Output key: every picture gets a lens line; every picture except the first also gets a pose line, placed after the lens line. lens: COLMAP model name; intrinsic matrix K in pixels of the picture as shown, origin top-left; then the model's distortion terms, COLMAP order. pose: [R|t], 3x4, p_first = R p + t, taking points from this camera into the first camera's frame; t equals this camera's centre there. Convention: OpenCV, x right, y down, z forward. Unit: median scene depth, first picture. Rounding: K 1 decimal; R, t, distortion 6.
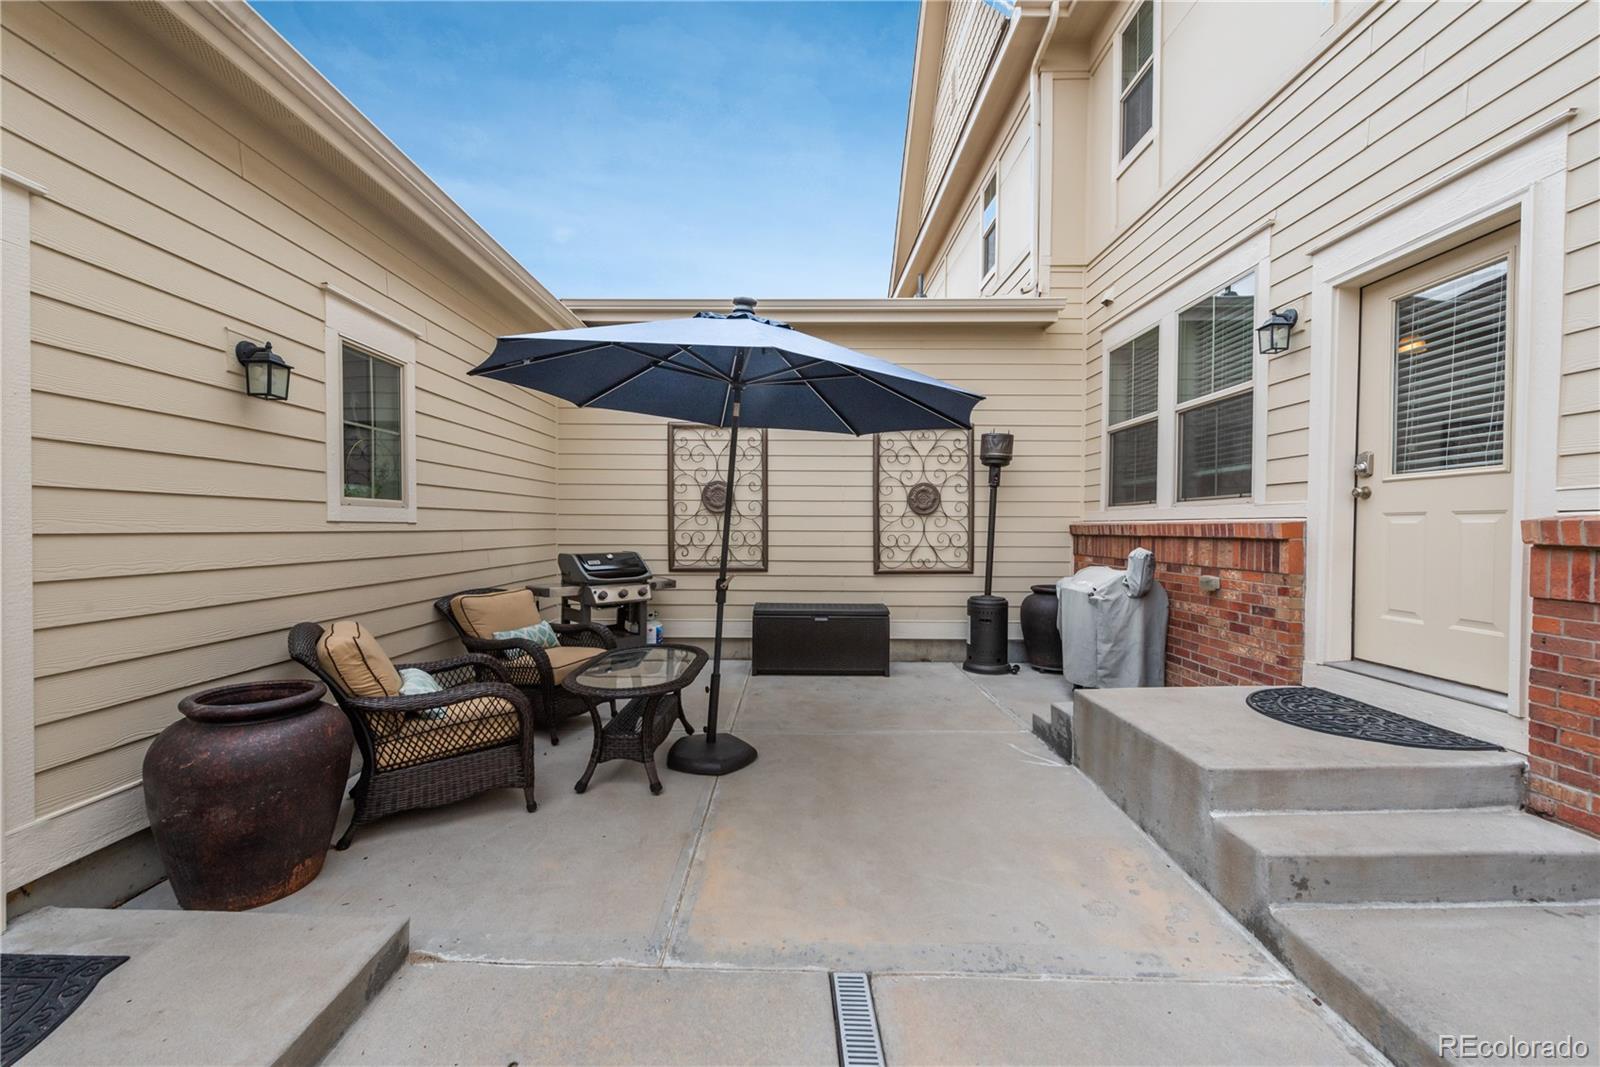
lens RADIAL K [[644.5, 0, 798.9], [0, 644.5, 539.1], [0, 0, 1]] dist [0.016506, -0.006513]
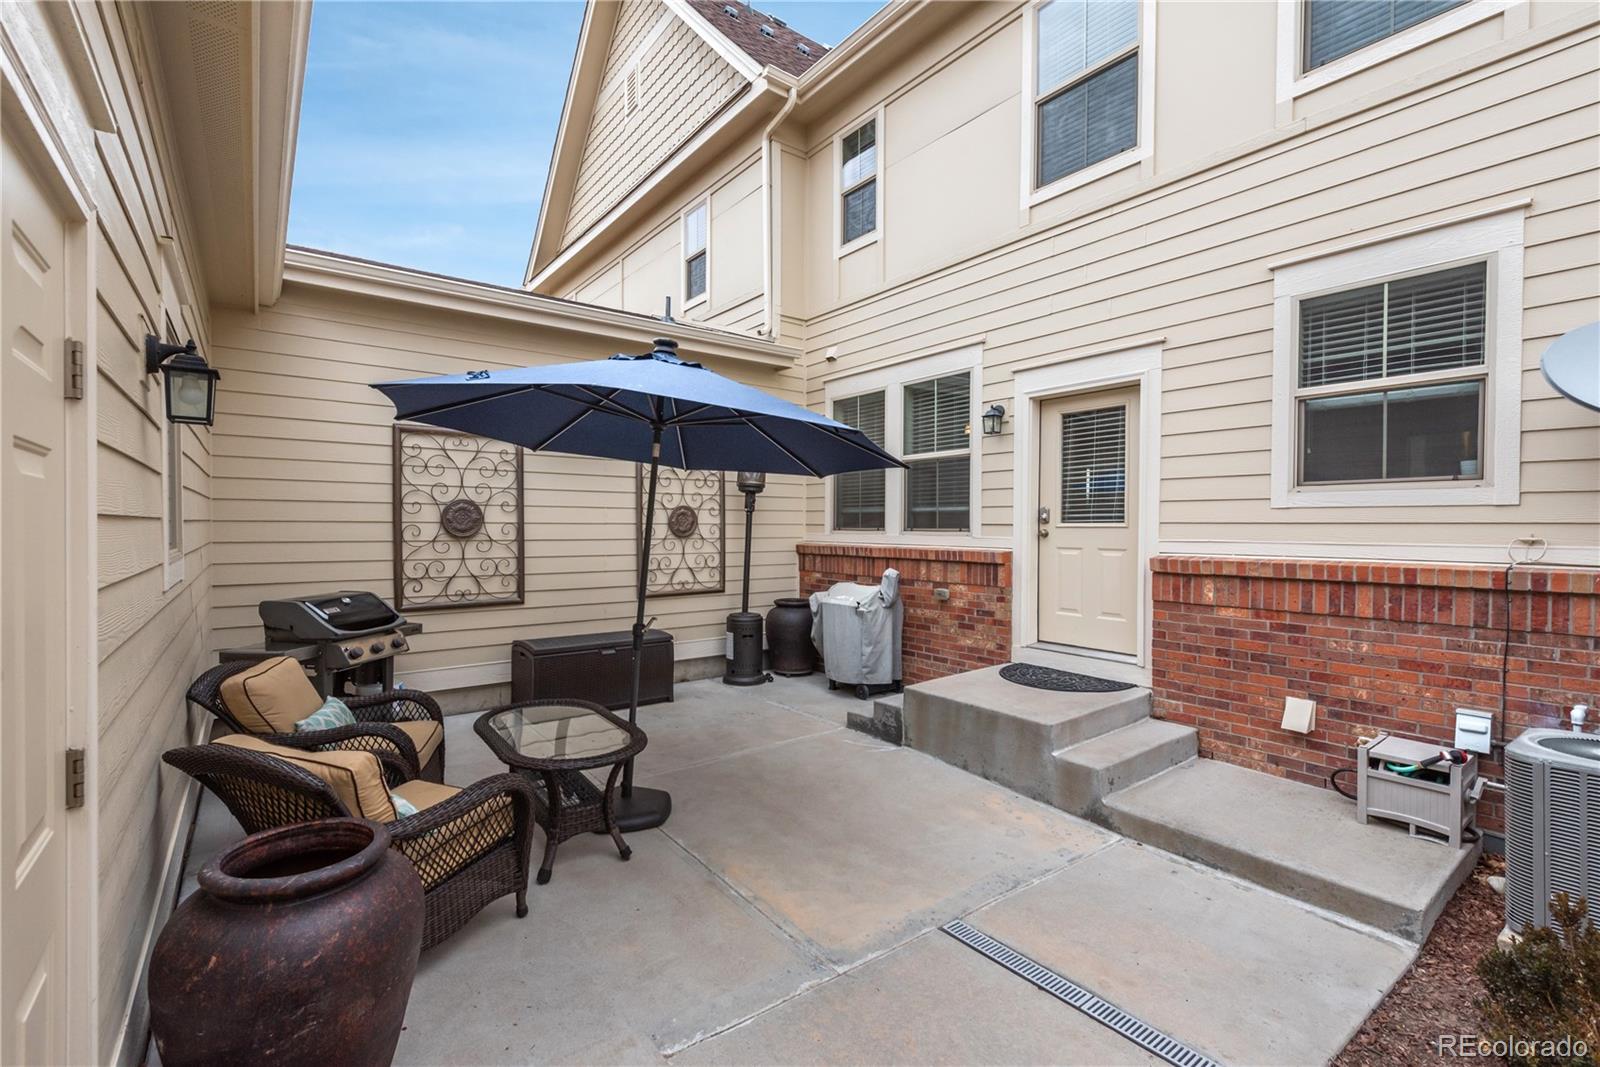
lens RADIAL K [[701.3, 0, 800.0], [0, 701.3, 533.5], [0, 0, 1]] dist [0.023064, -0.000135]
pose [[0.794540, -0.007657, 0.607163, -0.478857], [0.010101, 0.999949, -0.000607, -0.059429], [-0.607127, 0.006616, 0.794577, 0.015574]]
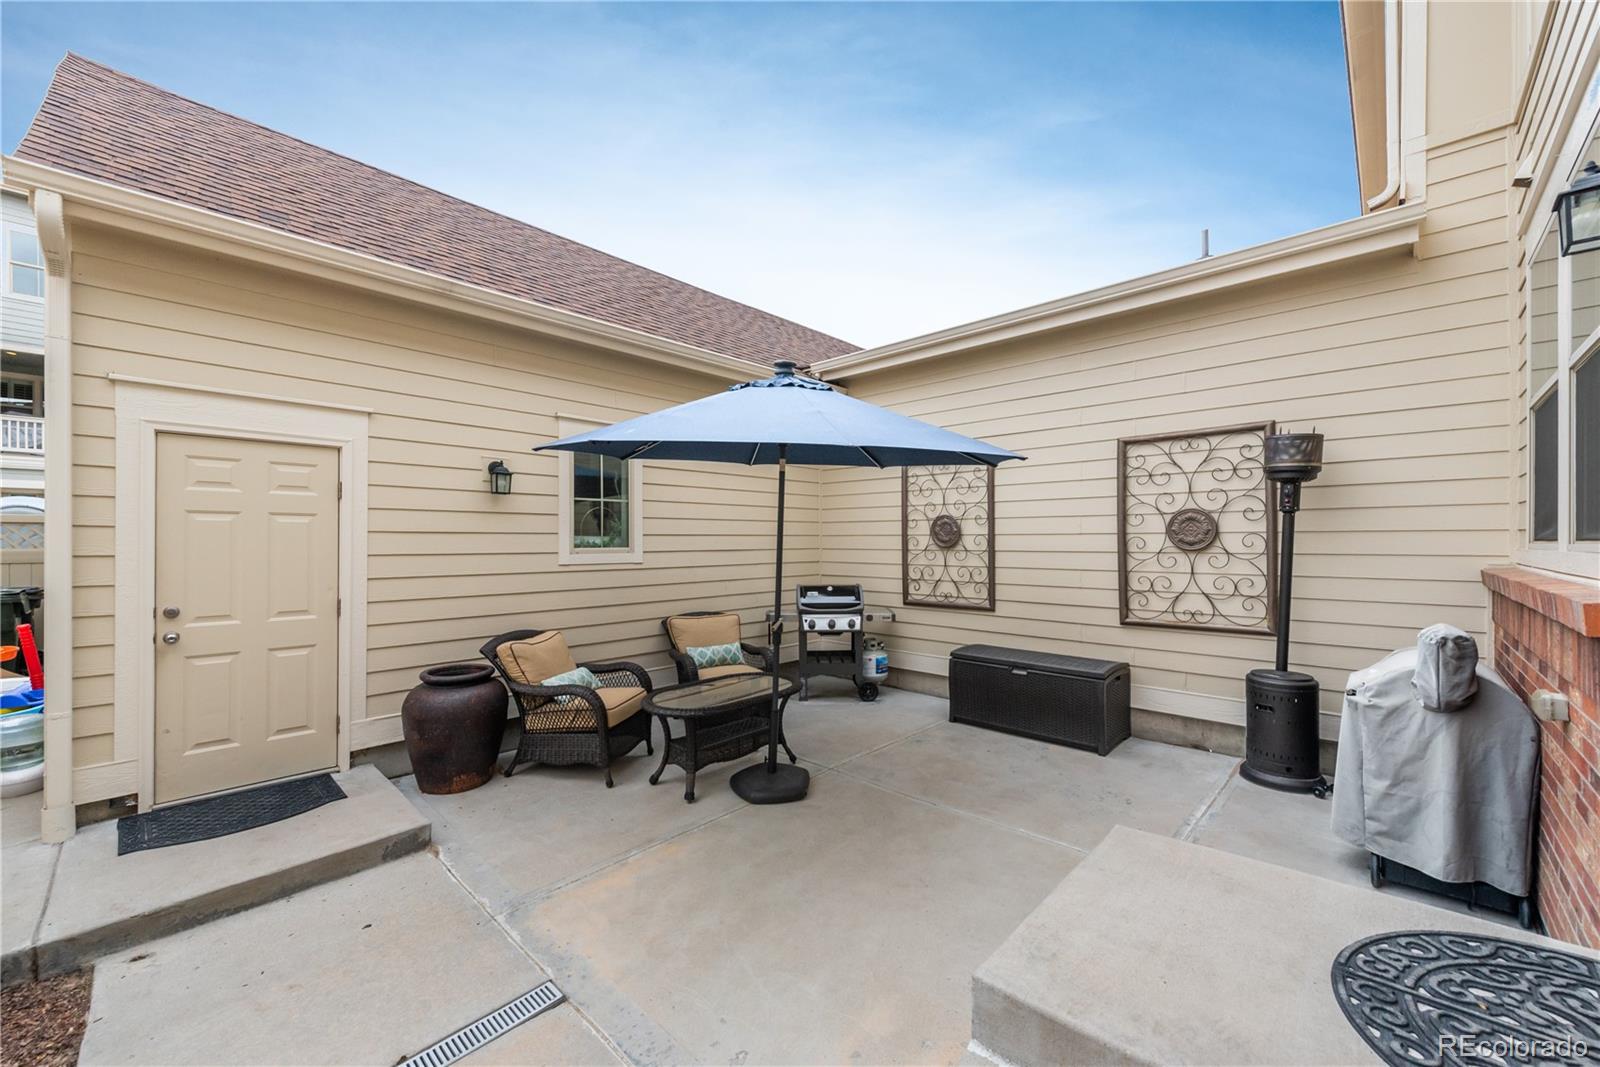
lens RADIAL K [[634.9, 0, 796.2], [0, 634.9, 539.1], [0, 0, 1]] dist [0.018318, -0.006266]
pose [[0.724034, -0.006886, -0.689730, 0.539368], [-0.009153, 0.999766, -0.019589, -0.047357], [0.689704, 0.020496, 0.723801, 0.212706]]
